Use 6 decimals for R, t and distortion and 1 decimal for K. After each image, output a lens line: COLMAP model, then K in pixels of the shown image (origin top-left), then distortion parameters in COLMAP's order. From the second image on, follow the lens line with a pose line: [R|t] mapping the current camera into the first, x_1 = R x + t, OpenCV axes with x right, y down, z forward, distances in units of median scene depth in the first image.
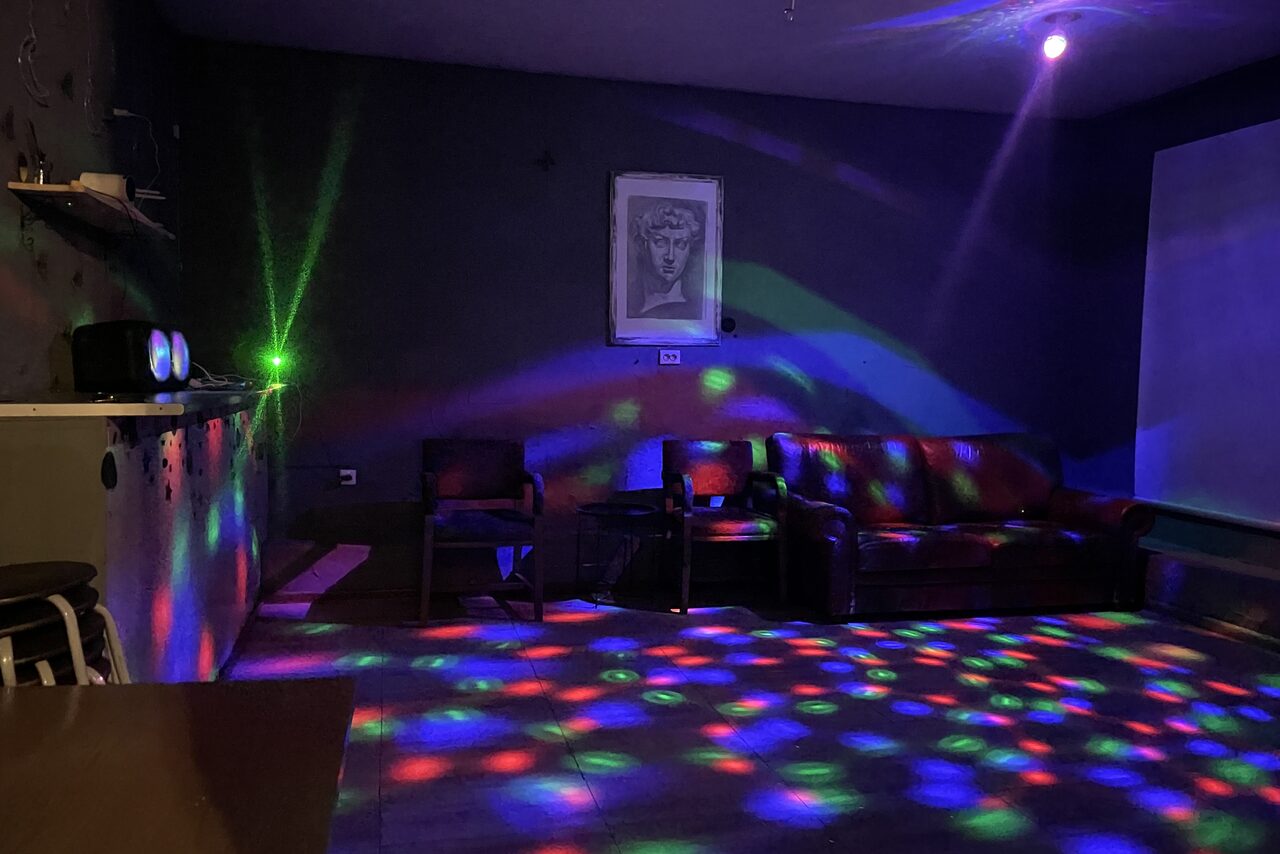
lens RADIAL K [[962.0, 0, 646.3], [0, 962.0, 447.2], [0, 0, 1]] dist [0.046683, -0.104168]
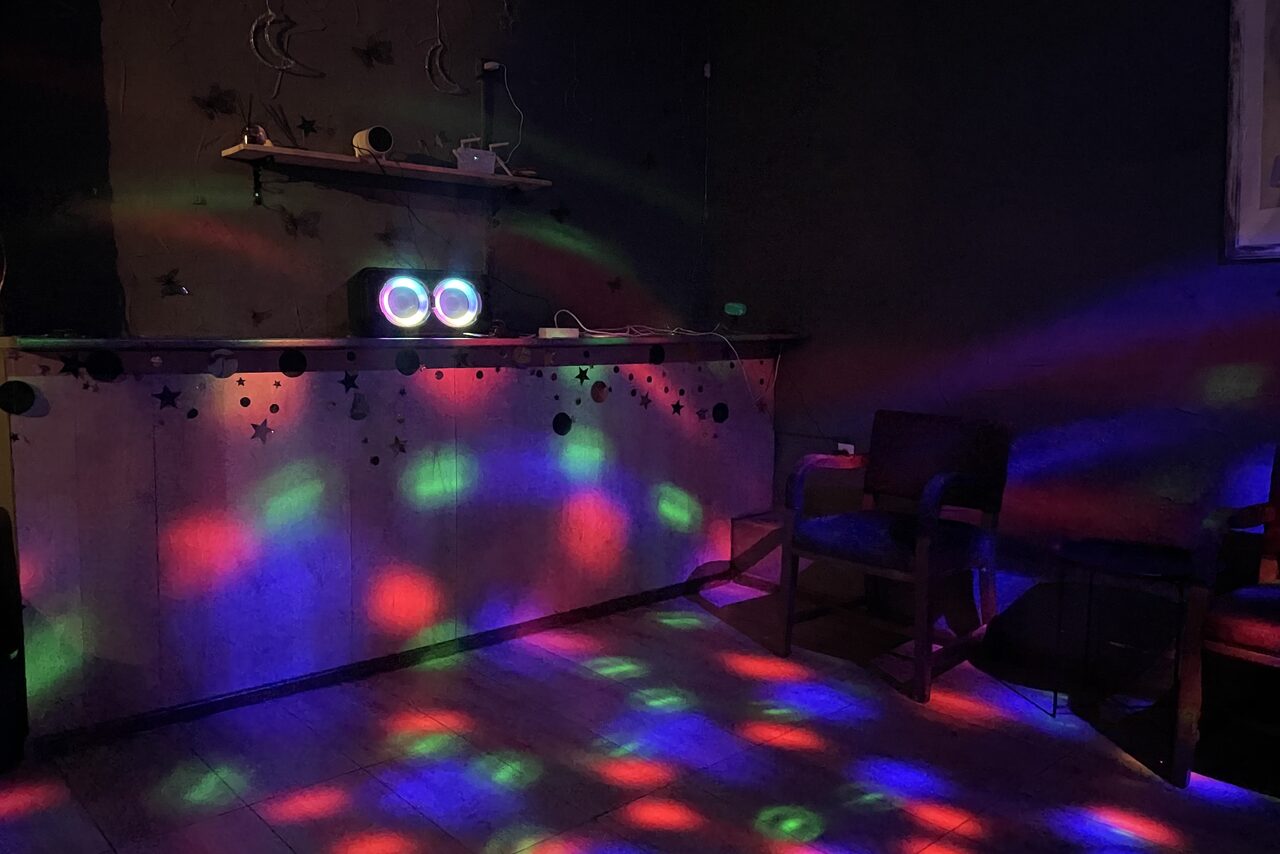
lens RADIAL K [[932.8, 0, 640.0], [0, 932.8, 427.0], [0, 0, 1]] dist [0.043534, 0.000078]
pose [[0.482645, 0.068734, -0.873115, 0.285958], [-0.059682, 0.997180, 0.045509, -0.015936], [0.873780, 0.030144, 0.485386, 0.445193]]
